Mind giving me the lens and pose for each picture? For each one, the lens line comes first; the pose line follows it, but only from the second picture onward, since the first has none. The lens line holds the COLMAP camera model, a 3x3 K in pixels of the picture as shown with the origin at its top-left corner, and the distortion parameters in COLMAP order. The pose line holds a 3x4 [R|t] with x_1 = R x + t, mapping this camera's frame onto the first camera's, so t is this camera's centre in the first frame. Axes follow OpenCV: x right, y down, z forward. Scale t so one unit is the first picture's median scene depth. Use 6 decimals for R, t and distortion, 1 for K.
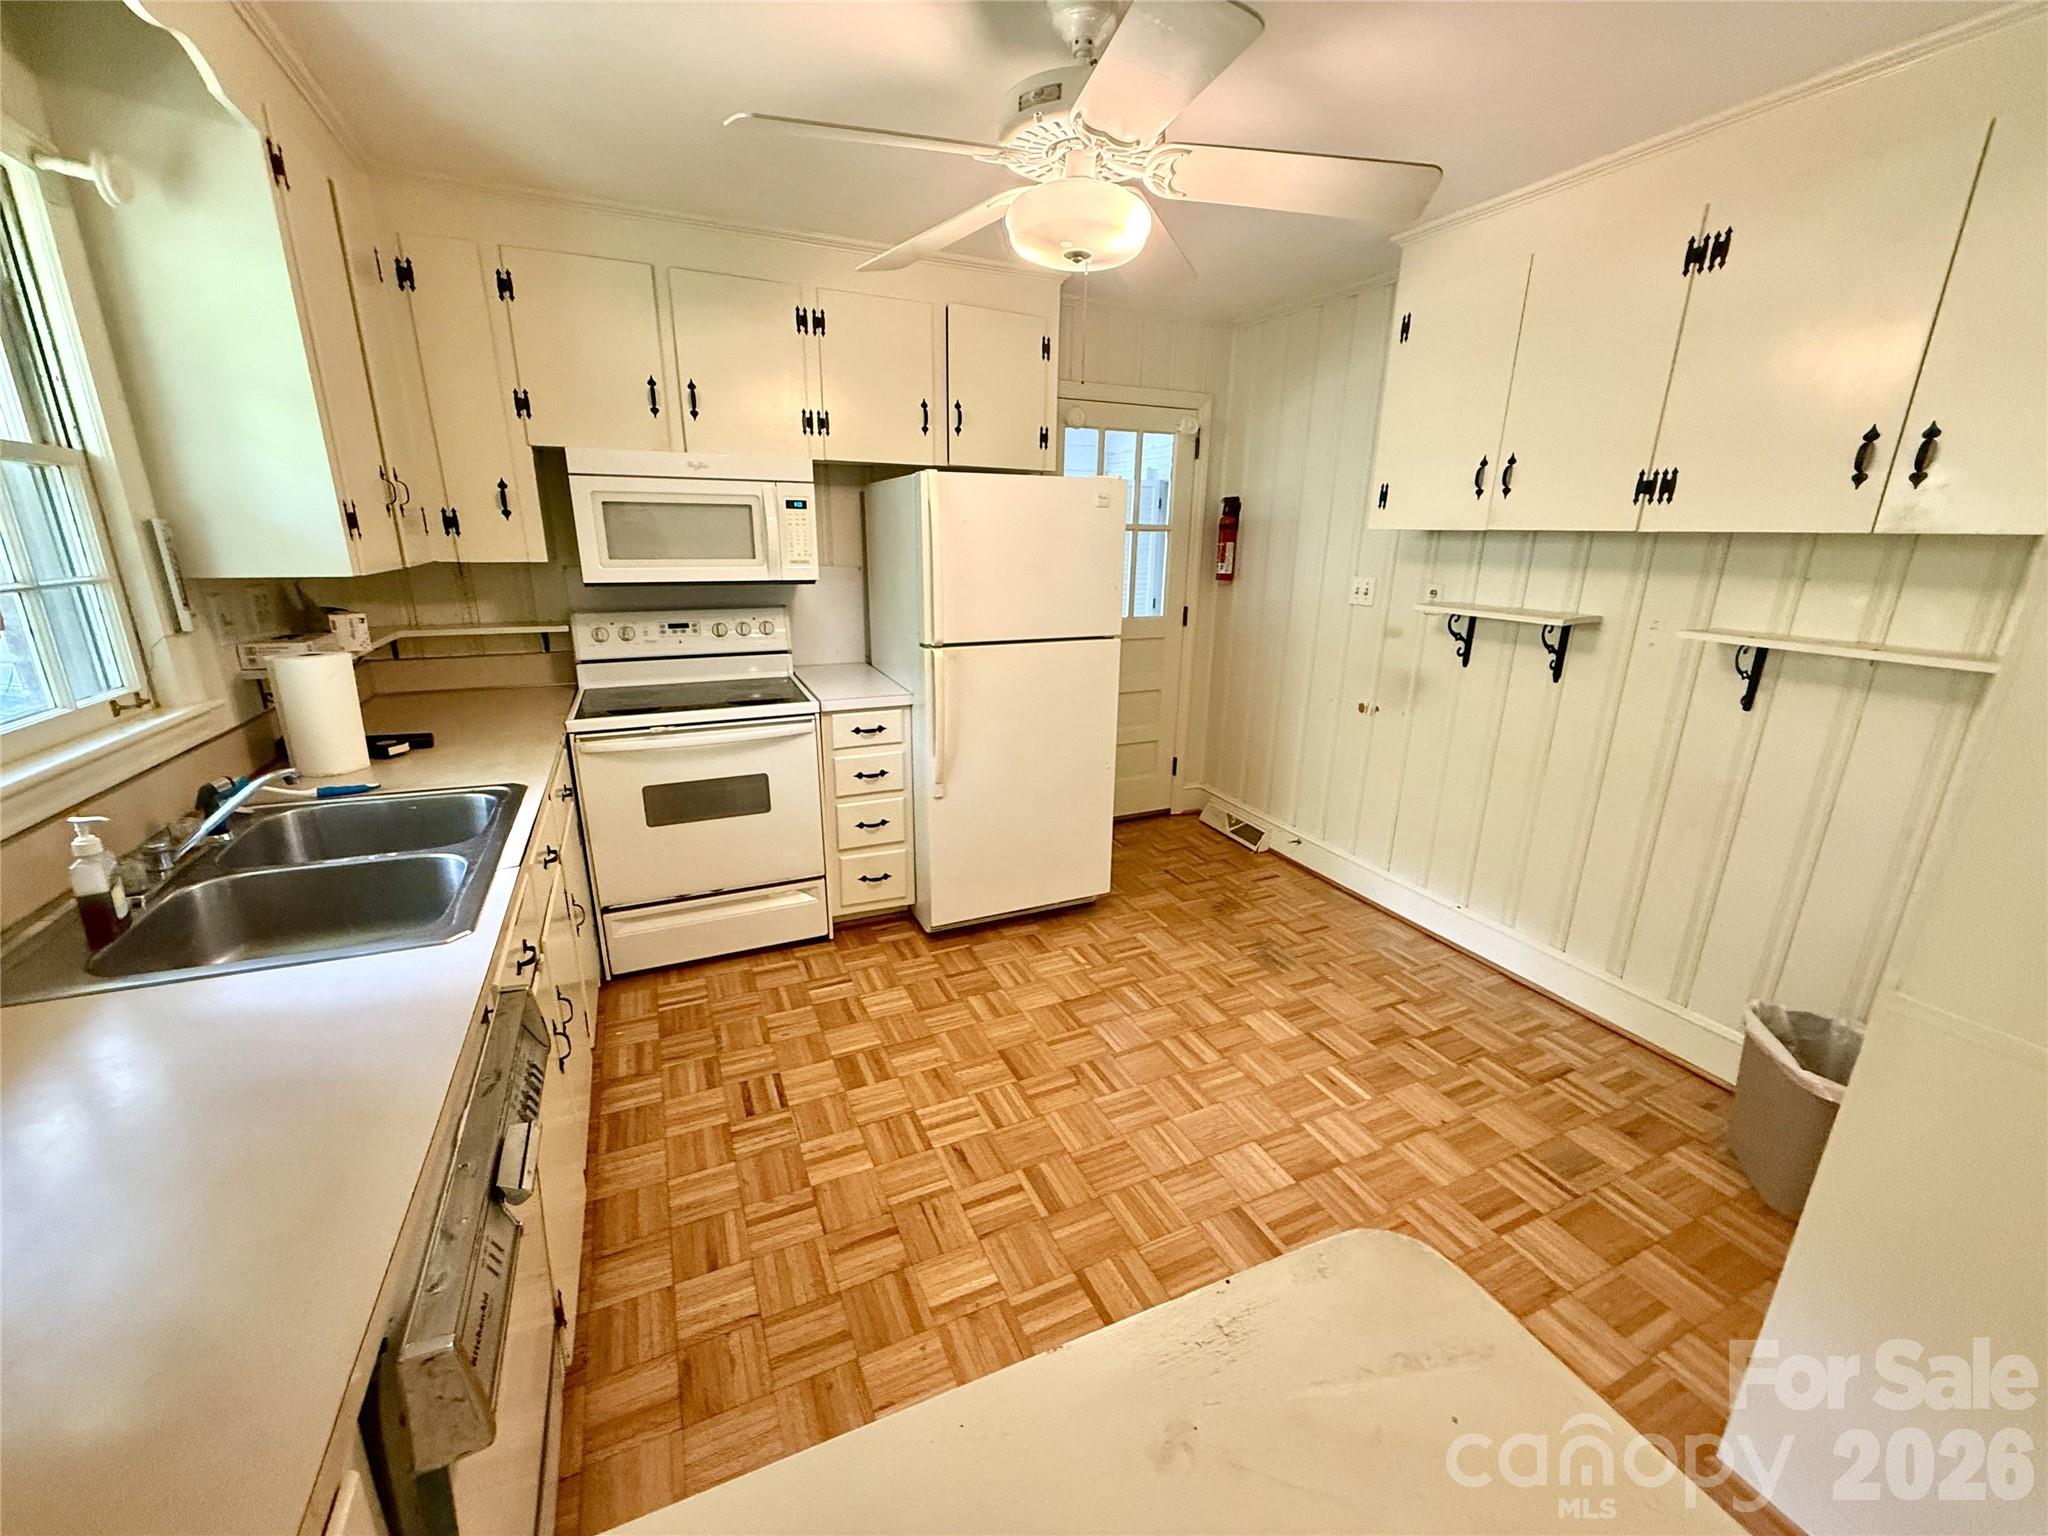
lens RADIAL K [[808.2, 0, 1019.2], [0, 808.2, 766.9], [0, 0, 1]] dist [0.001068, -0.000259]
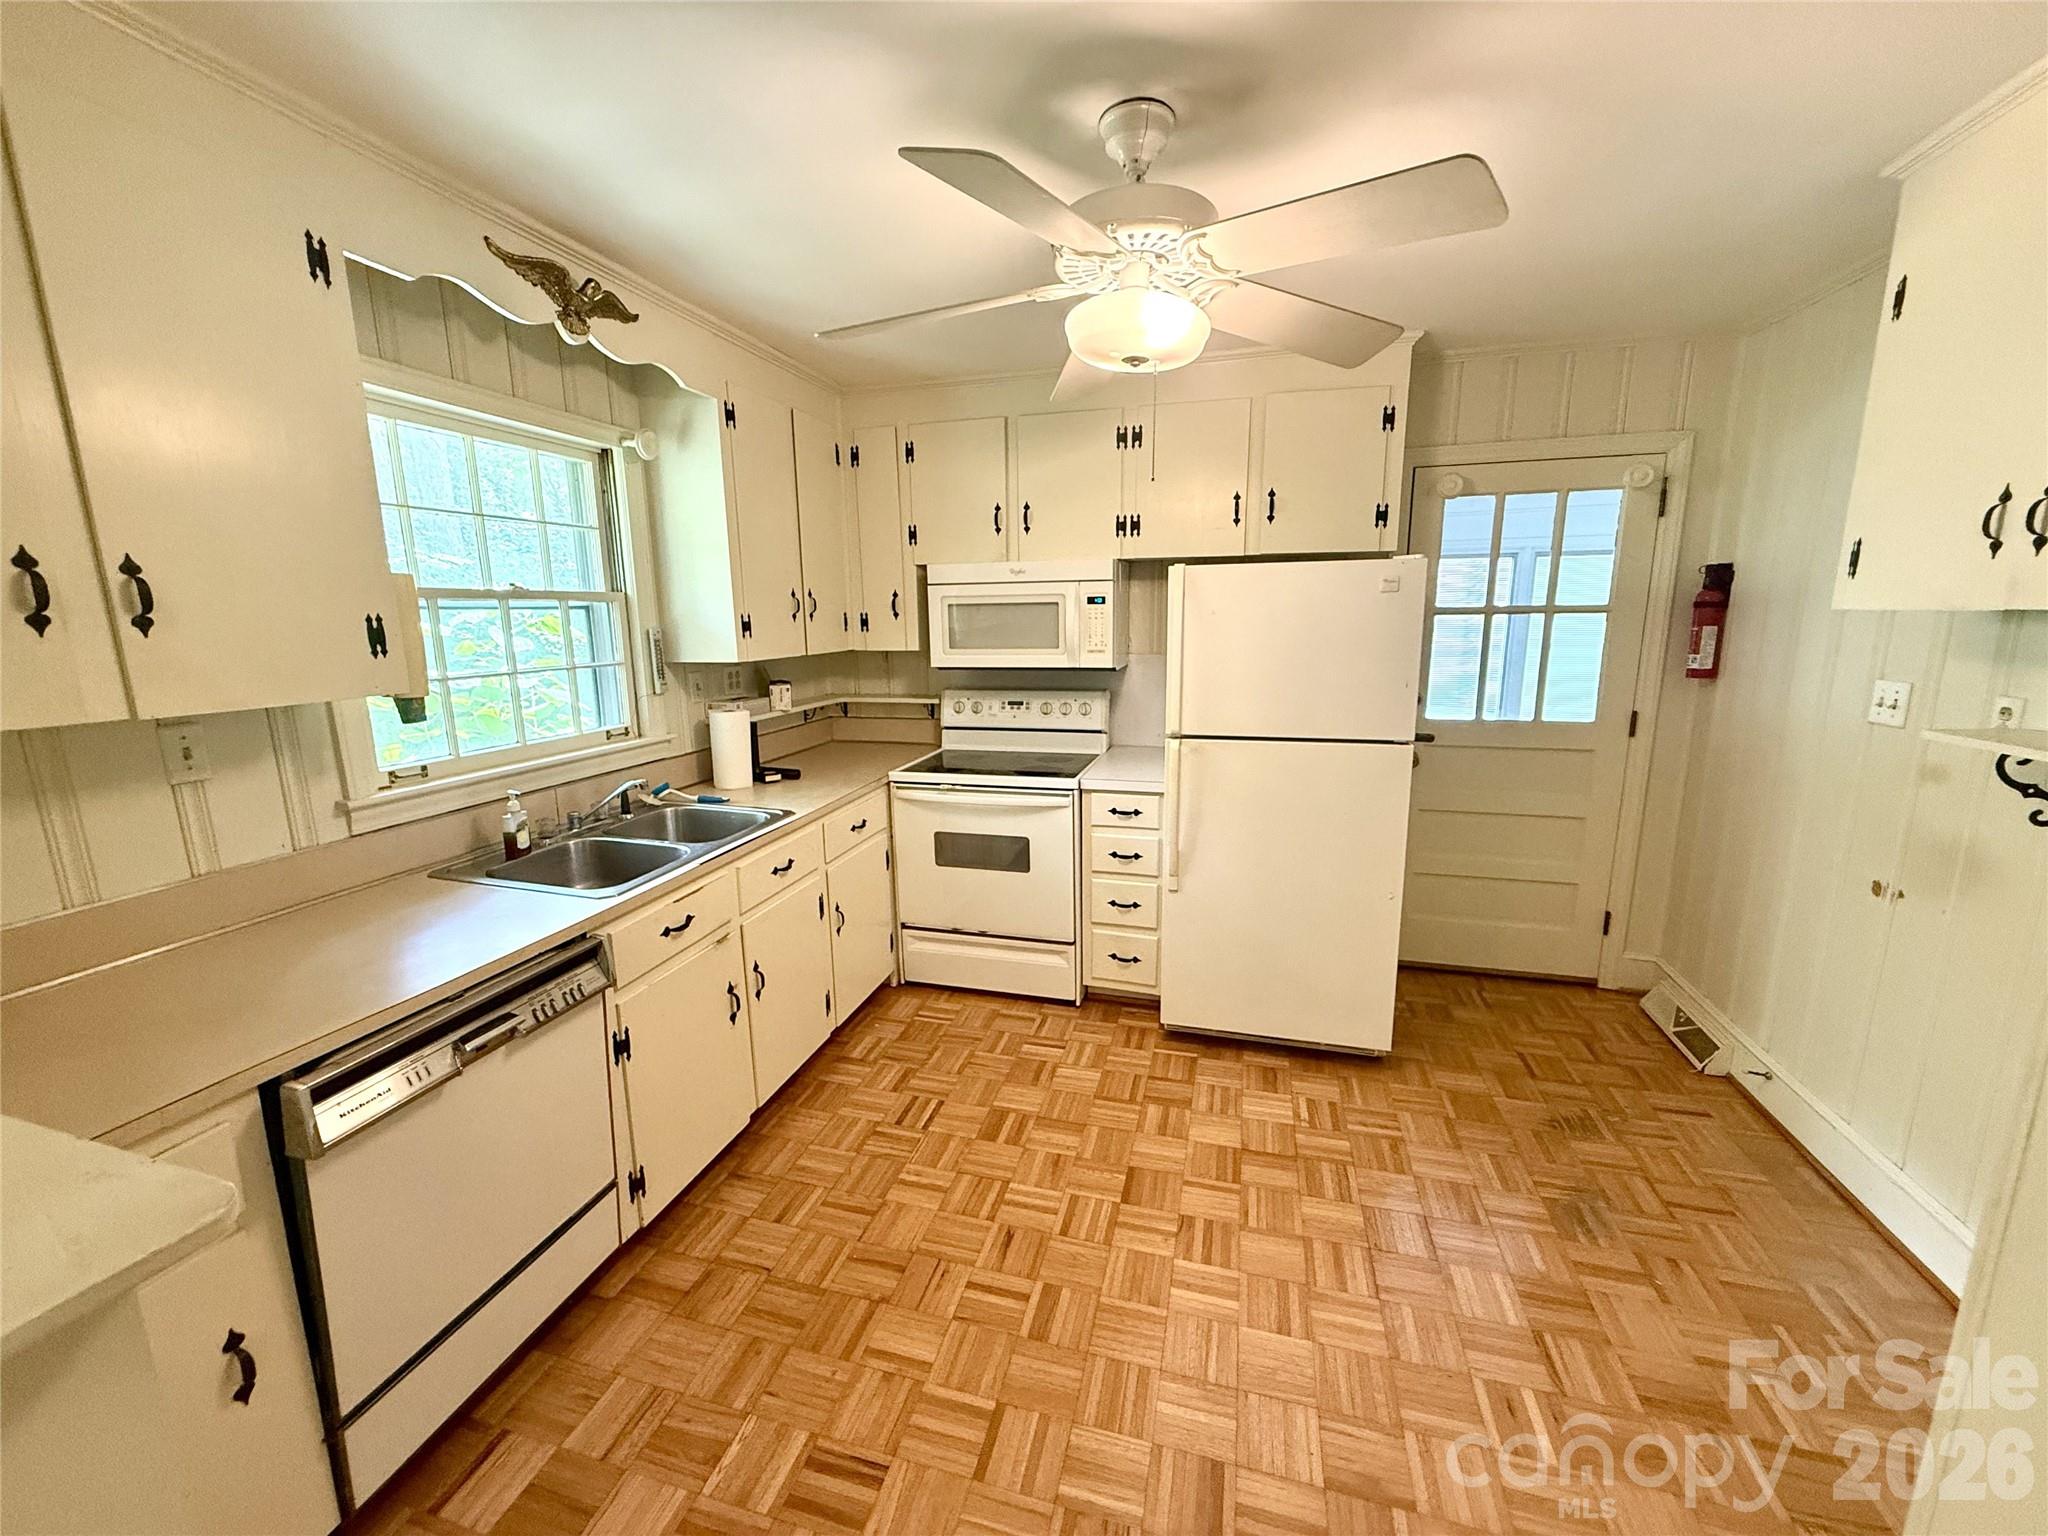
lens RADIAL K [[808.2, 0, 1019.2], [0, 808.2, 766.9], [0, 0, 1]] dist [0.001068, -0.000259]
pose [[0.761555, 0.100252, -0.640299, 0.372851], [-0.159339, 0.986602, -0.035040, -0.045960], [0.628207, 0.128710, 0.767326, 0.119304]]
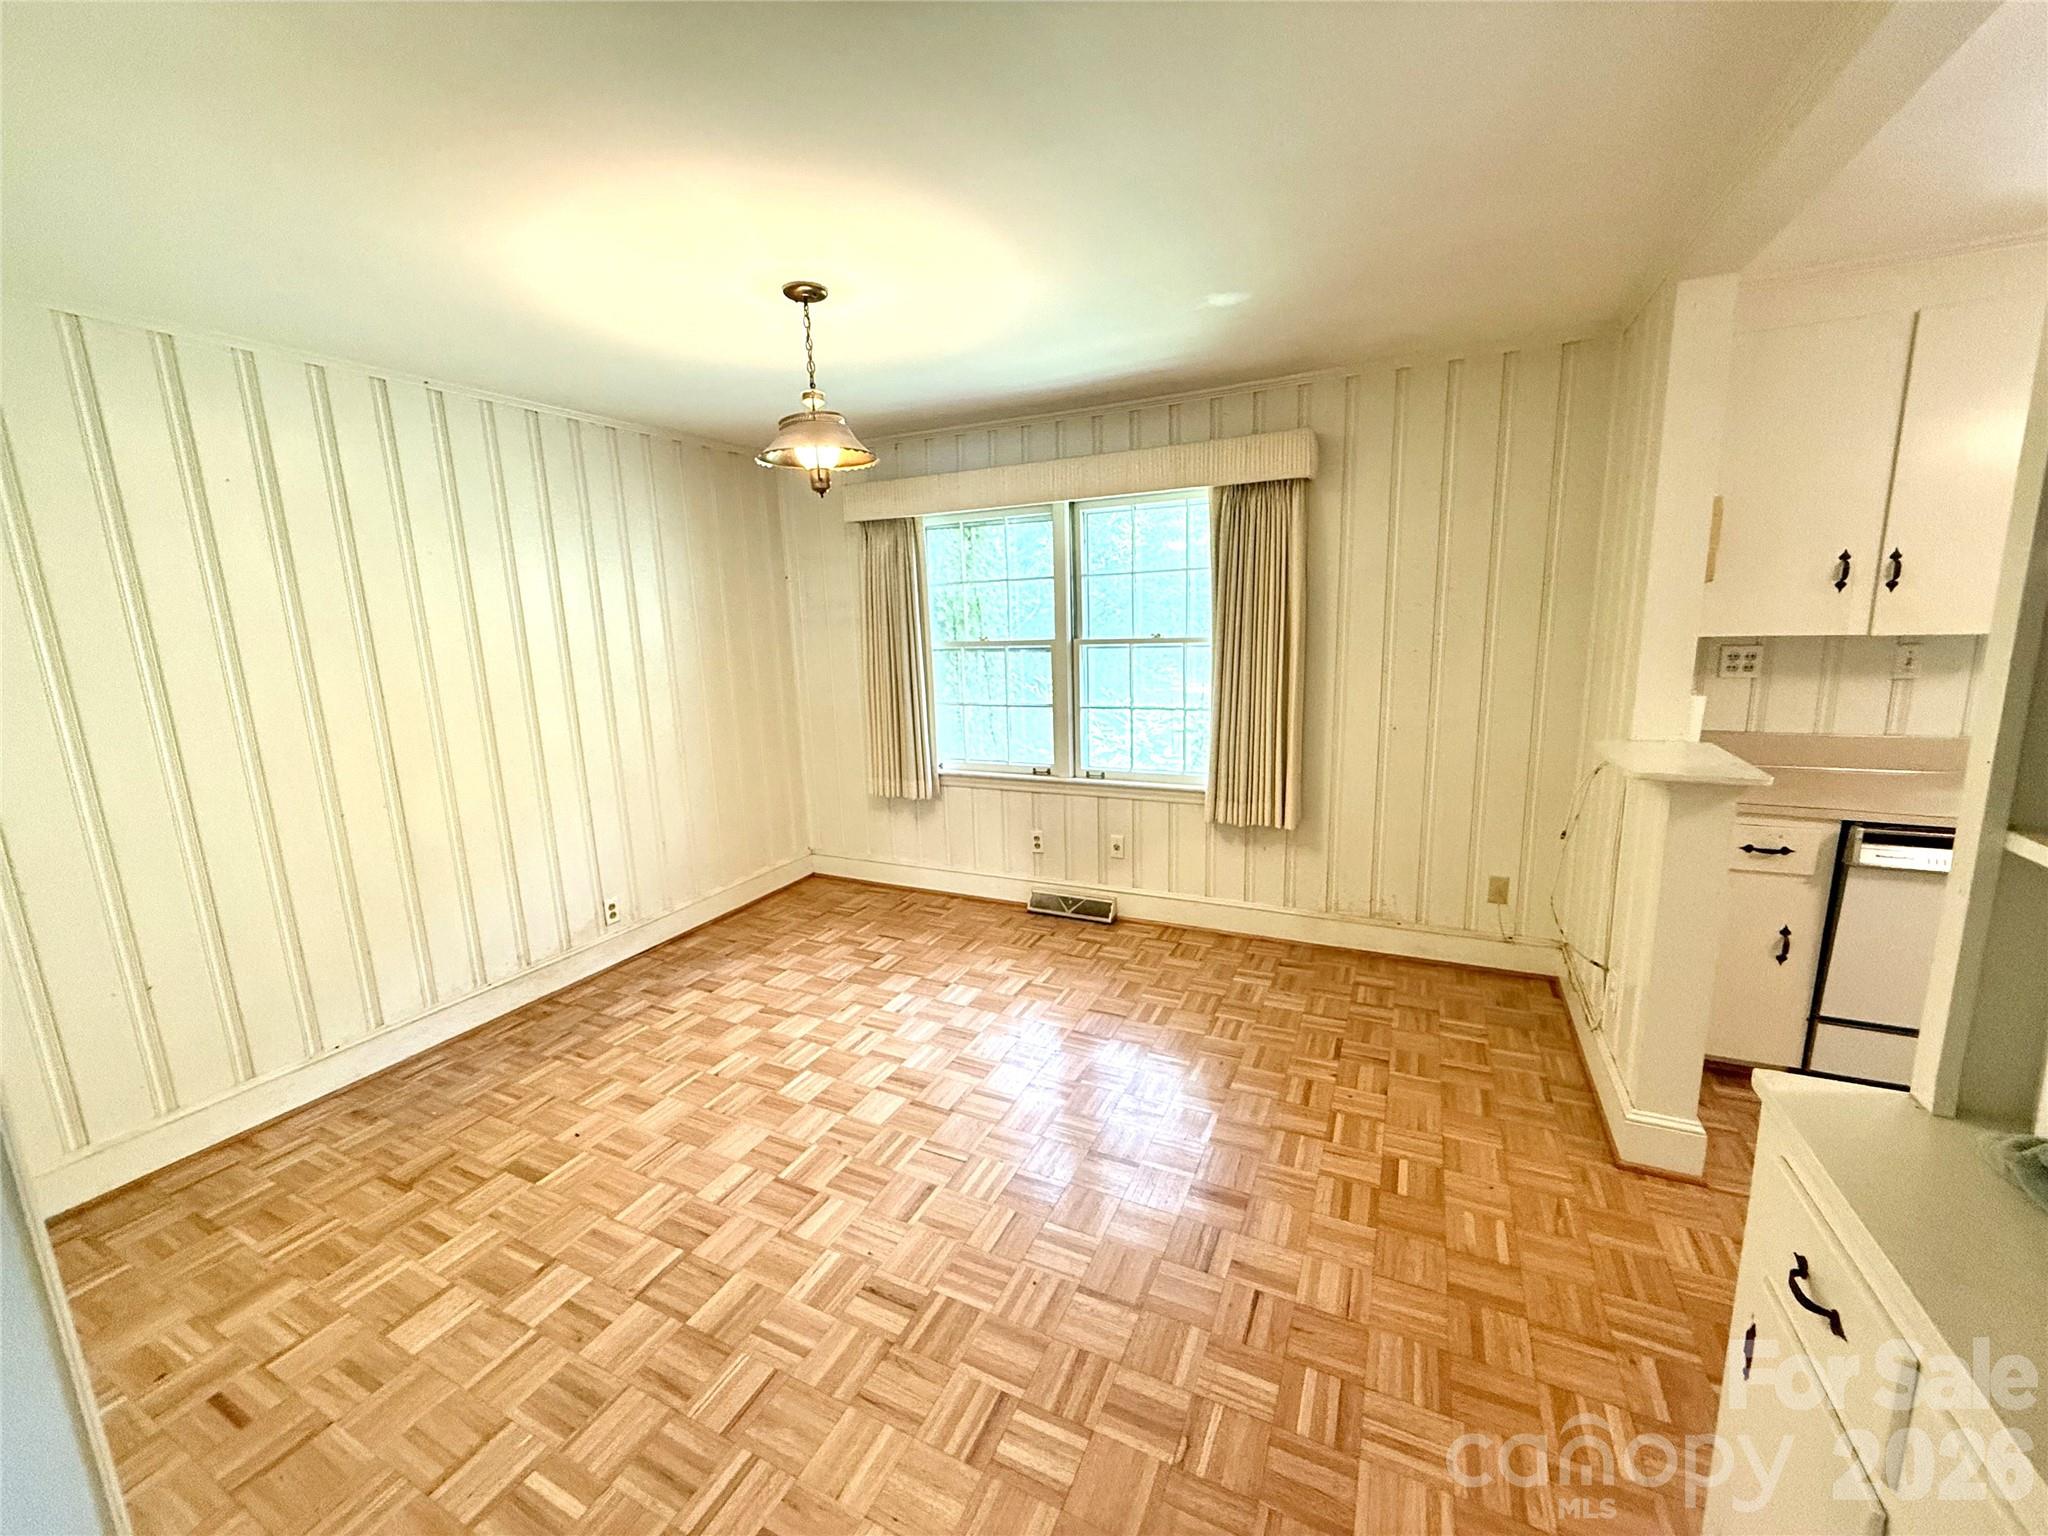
lens RADIAL K [[808.2, 0, 1019.2], [0, 808.2, 766.9], [0, 0, 1]] dist [0.001068, -0.000259]
pose [[-0.773005, 0.128422, -0.621266, 0.973787], [-0.152725, 0.912824, 0.378717, -0.069804], [0.615743, 0.387633, -0.686004, 0.241433]]
